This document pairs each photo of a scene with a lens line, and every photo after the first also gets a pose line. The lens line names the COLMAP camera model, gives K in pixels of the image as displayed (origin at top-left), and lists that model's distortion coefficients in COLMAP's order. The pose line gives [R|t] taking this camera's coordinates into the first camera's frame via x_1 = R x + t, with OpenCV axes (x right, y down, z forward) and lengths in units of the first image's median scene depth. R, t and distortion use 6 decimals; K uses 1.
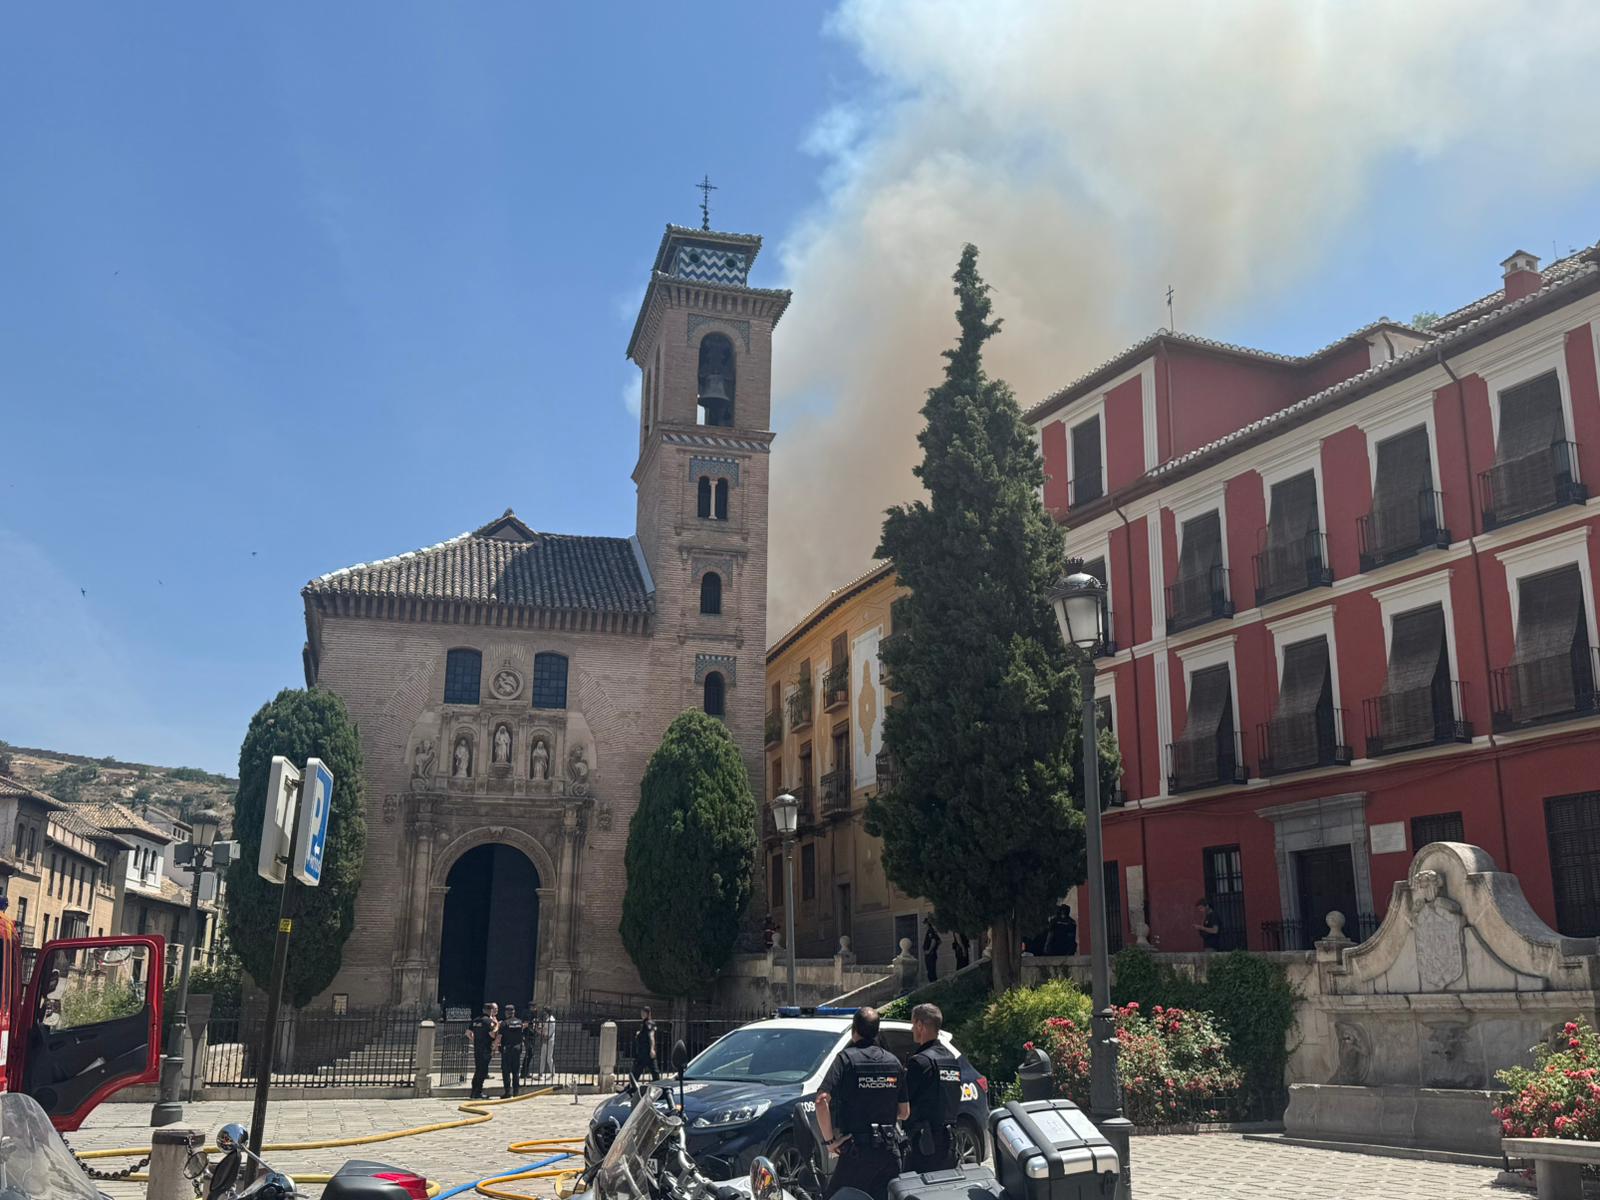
lens RADIAL K [[1591.6, 0, 800.0], [0, 1591.6, 600.0], [0, 0, 1]] dist [0.176674, -0.357487]
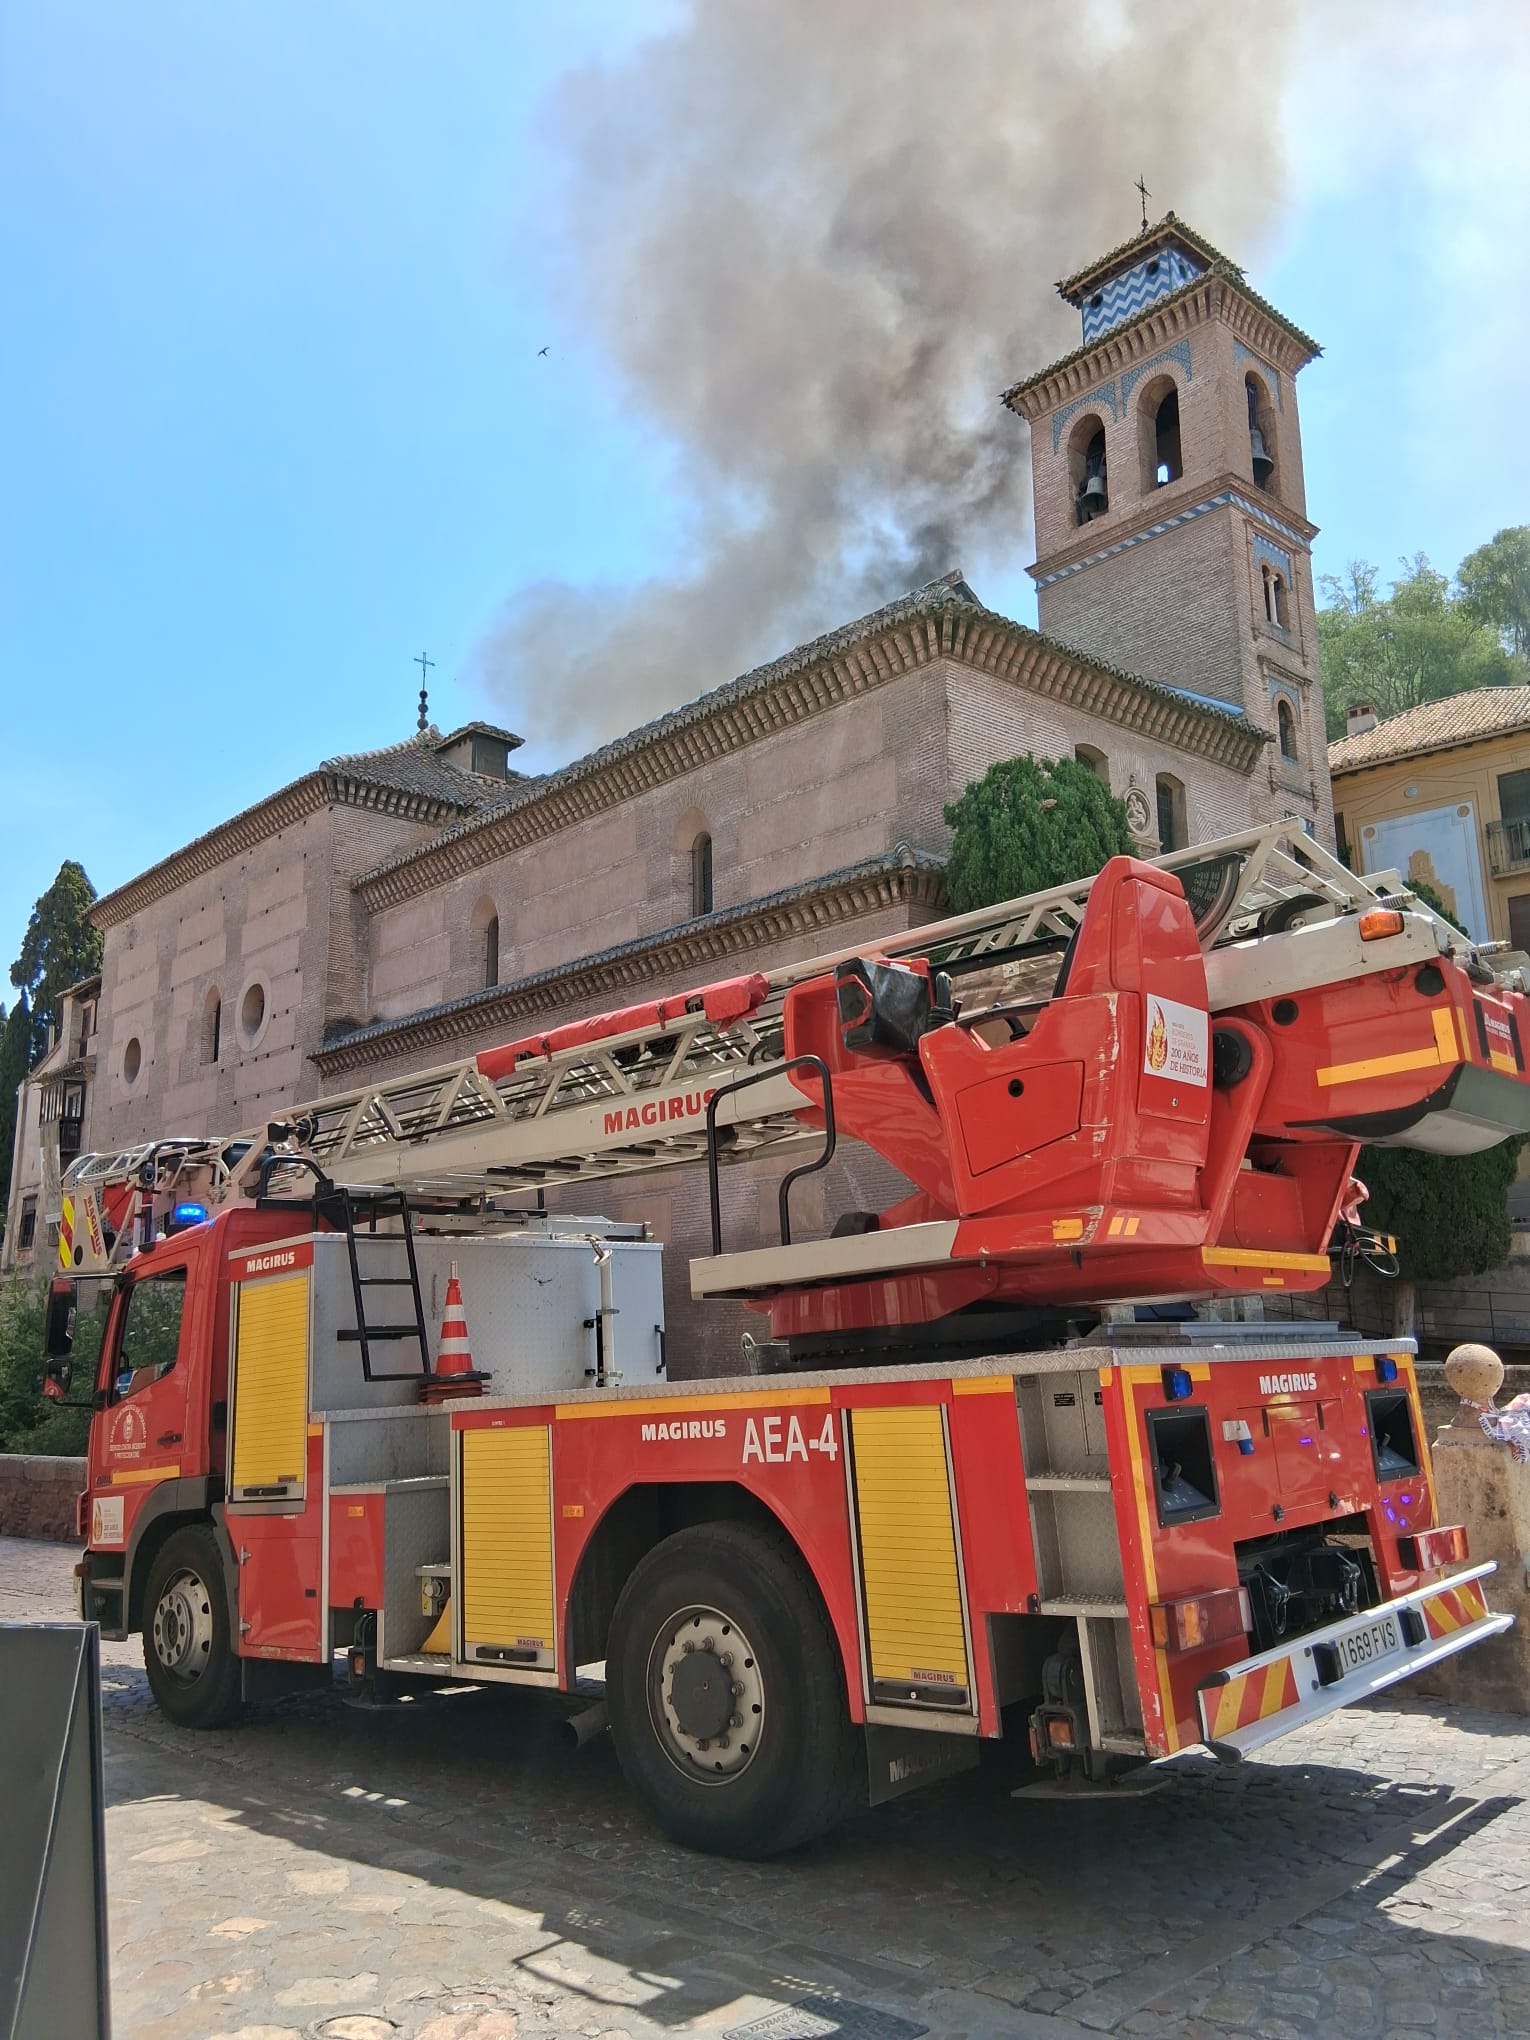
lens RADIAL K [[1515.5, 0, 763.9], [0, 1515.5, 1024.6], [0, 0, 1]] dist [0.124303, -0.230591]
pose [[0.888267, 0.064216, 0.454816, -0.602681], [-0.090233, 0.995281, 0.035702, 0.131481], [-0.450377, -0.072752, 0.889870, 0.515240]]
